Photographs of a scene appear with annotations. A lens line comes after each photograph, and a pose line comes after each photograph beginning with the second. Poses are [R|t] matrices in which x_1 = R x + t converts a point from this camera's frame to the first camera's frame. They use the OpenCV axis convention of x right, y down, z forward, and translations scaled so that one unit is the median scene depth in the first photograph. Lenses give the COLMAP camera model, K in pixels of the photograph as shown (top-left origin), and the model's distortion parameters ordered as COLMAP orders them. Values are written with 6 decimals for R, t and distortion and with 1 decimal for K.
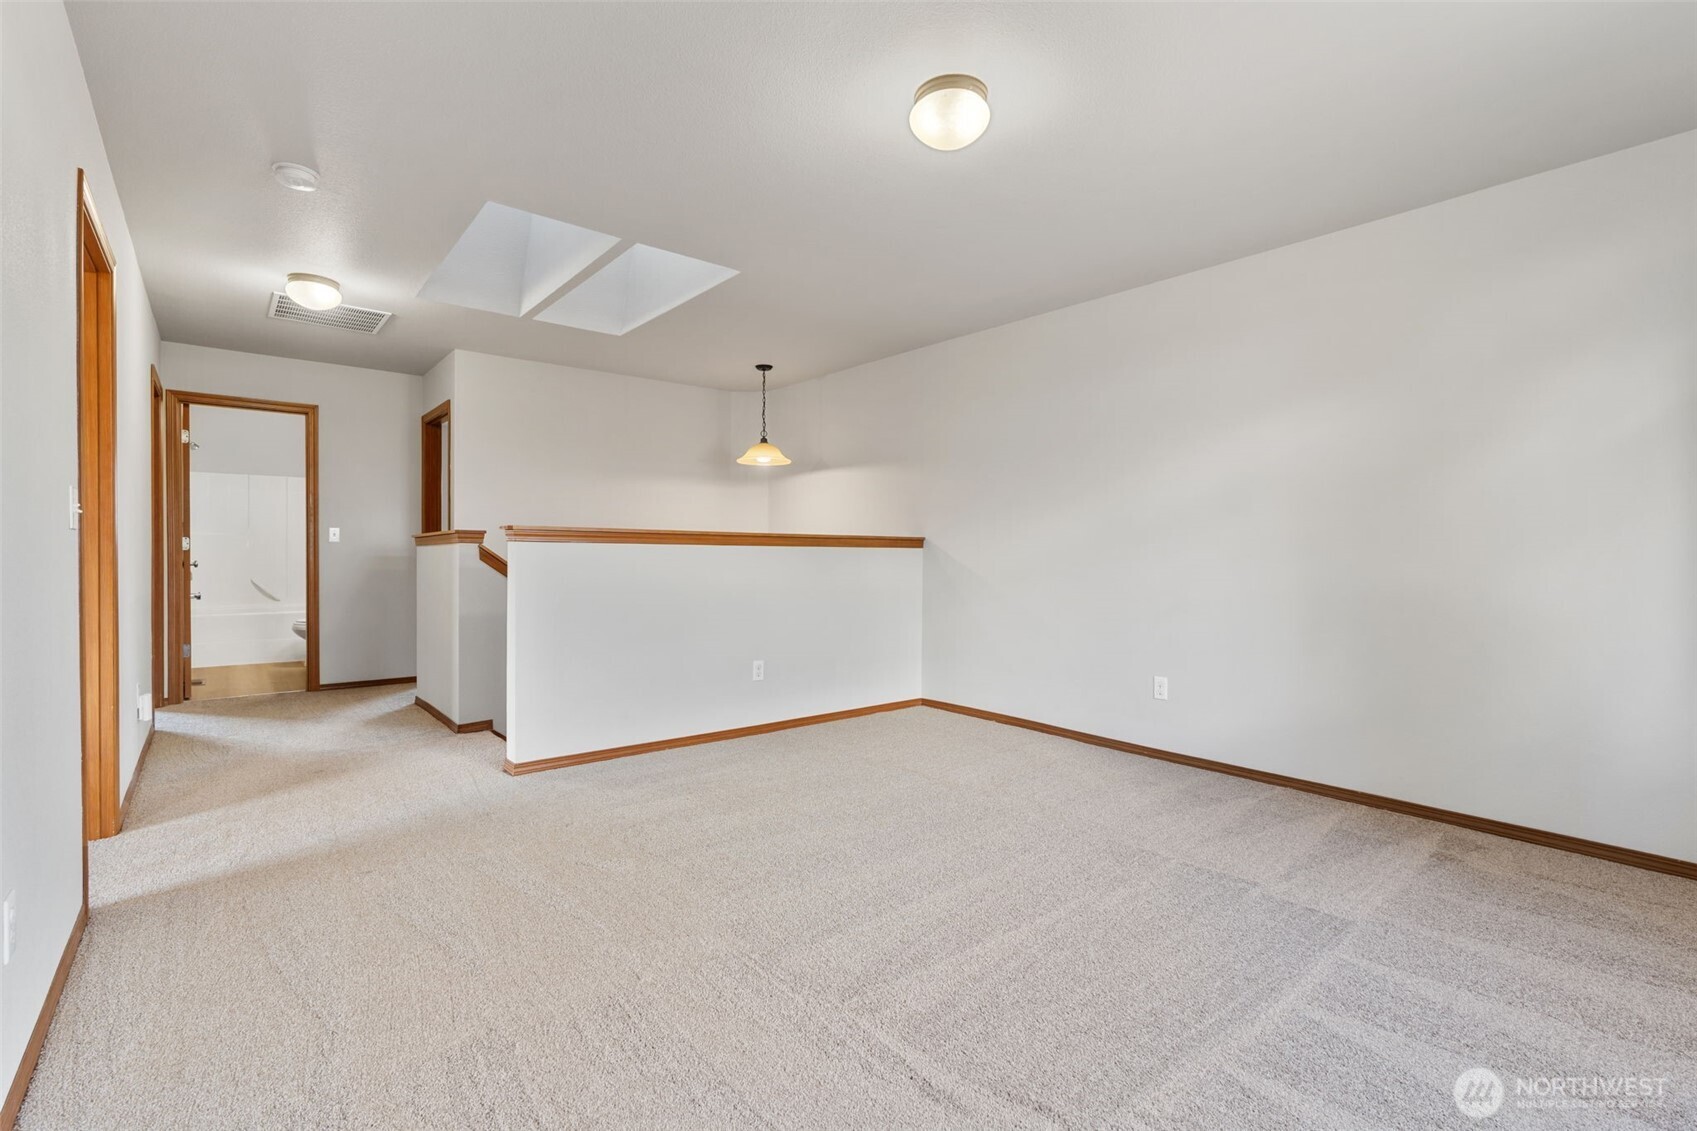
lens RADIAL K [[757.1, 0, 846.4], [0, 757.1, 560.6], [0, 0, 1]] dist [-0.000788, -0.000064]
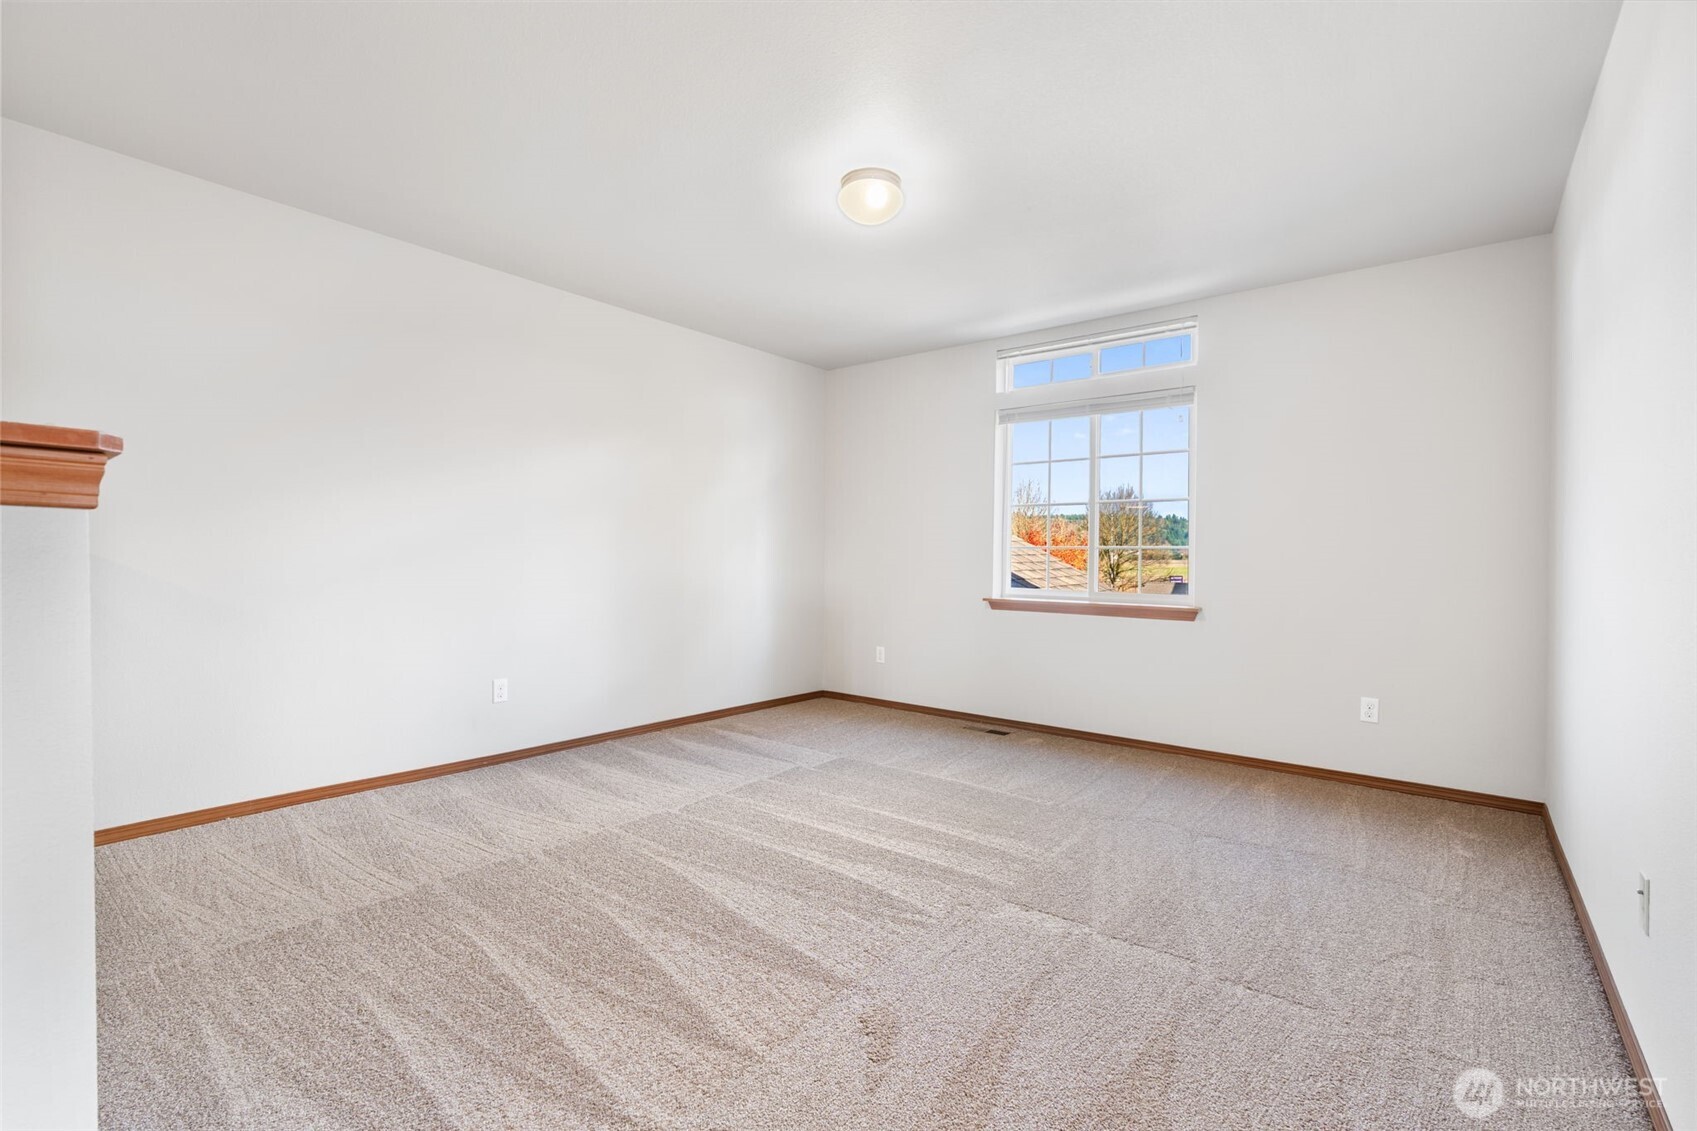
lens RADIAL K [[757.1, 0, 848.4], [0, 757.1, 560.7], [0, 0, 1]] dist [-0.000788, -0.000064]
pose [[-0.208962, -0.012154, 0.977848, -0.482011], [-0.004450, 0.999924, 0.011477, -0.009061], [-0.977914, -0.001953, -0.209000, 0.587091]]
